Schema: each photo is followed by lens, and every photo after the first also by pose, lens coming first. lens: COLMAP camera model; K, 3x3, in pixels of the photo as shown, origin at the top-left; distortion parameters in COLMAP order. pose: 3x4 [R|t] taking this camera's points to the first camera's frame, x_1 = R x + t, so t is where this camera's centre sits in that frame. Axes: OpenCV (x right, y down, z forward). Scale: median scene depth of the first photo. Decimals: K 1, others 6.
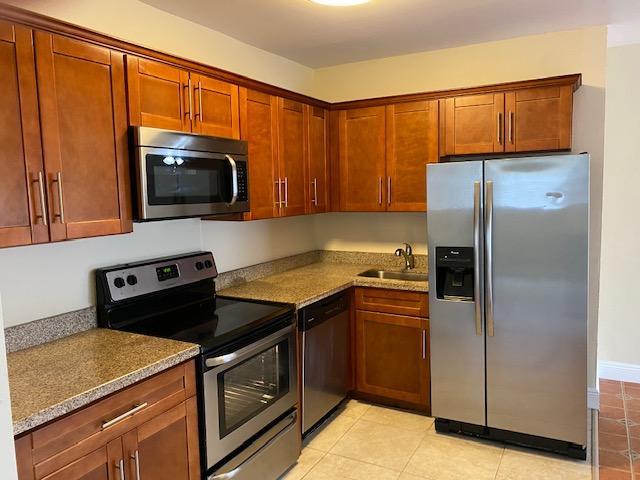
lens RADIAL K [[485.9, 0, 320.0], [0, 485.9, 240.0], [0, 0, 1]] dist [-0.015790, -0.003430]
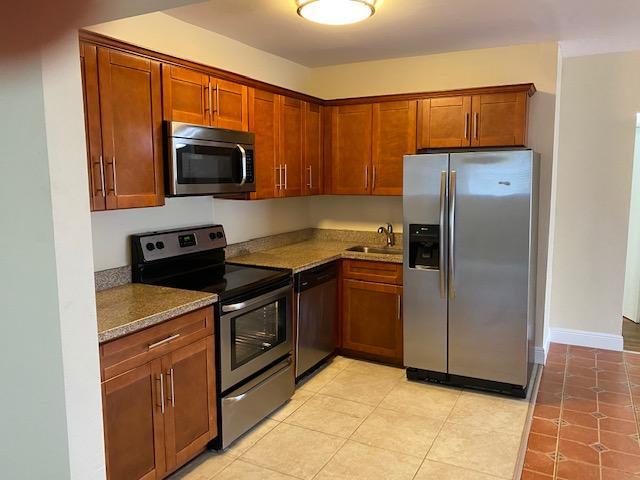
lens RADIAL K [[485.9, 0, 320.0], [0, 485.9, 240.0], [0, 0, 1]] dist [-0.015790, -0.003430]
pose [[0.999726, 0.019443, 0.013065, 0.001411], [-0.019784, 0.999452, 0.026547, 0.025243], [-0.012541, -0.026798, 0.999562, -0.204607]]
